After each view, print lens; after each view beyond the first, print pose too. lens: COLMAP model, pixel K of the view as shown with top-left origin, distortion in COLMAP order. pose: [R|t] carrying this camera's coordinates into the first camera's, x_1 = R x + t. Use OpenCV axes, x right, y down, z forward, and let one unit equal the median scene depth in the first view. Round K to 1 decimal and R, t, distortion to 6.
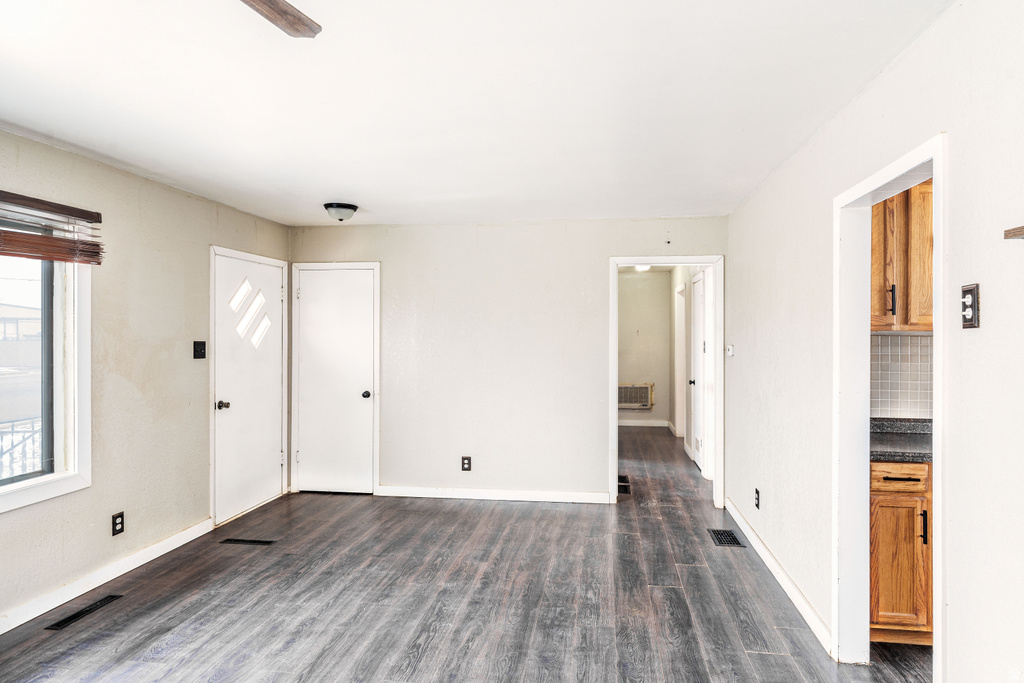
lens RADIAL K [[615.3, 0, 515.3], [0, 615.3, 337.6], [0, 0, 1]] dist [0.007066, 0.000268]
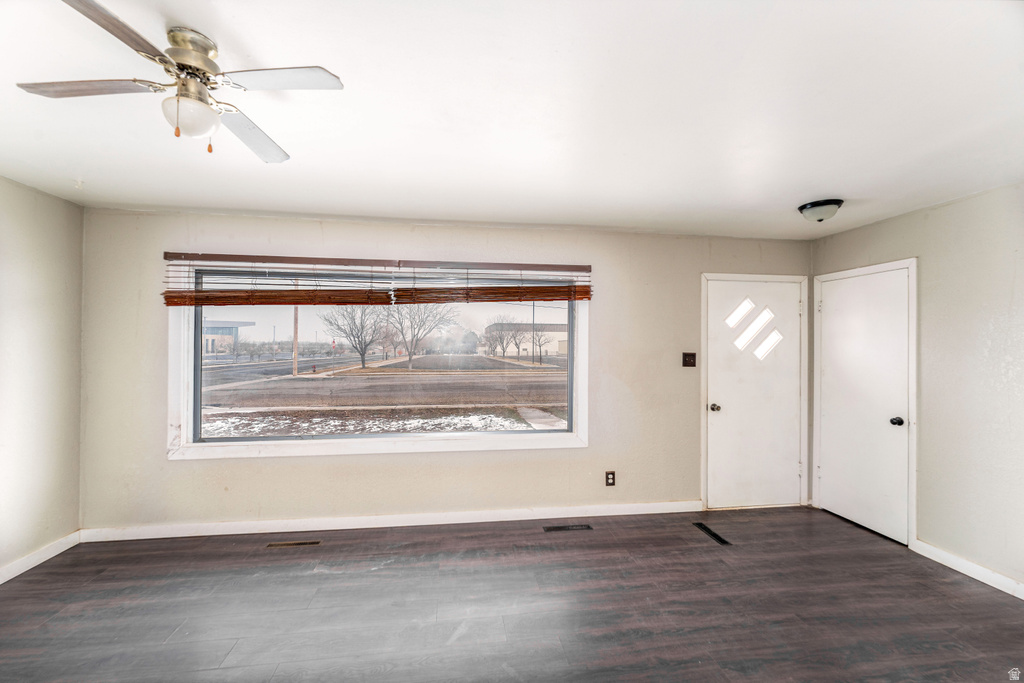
lens RADIAL K [[413.1, 0, 513.2], [0, 413.1, 343.2], [0, 0, 1]] dist [-0.001592, -0.000047]
pose [[0.269294, -0.002494, -0.963055, 0.190640], [-0.010257, 0.999932, -0.005458, -0.005146], [0.963003, 0.011348, 0.269251, 0.446764]]
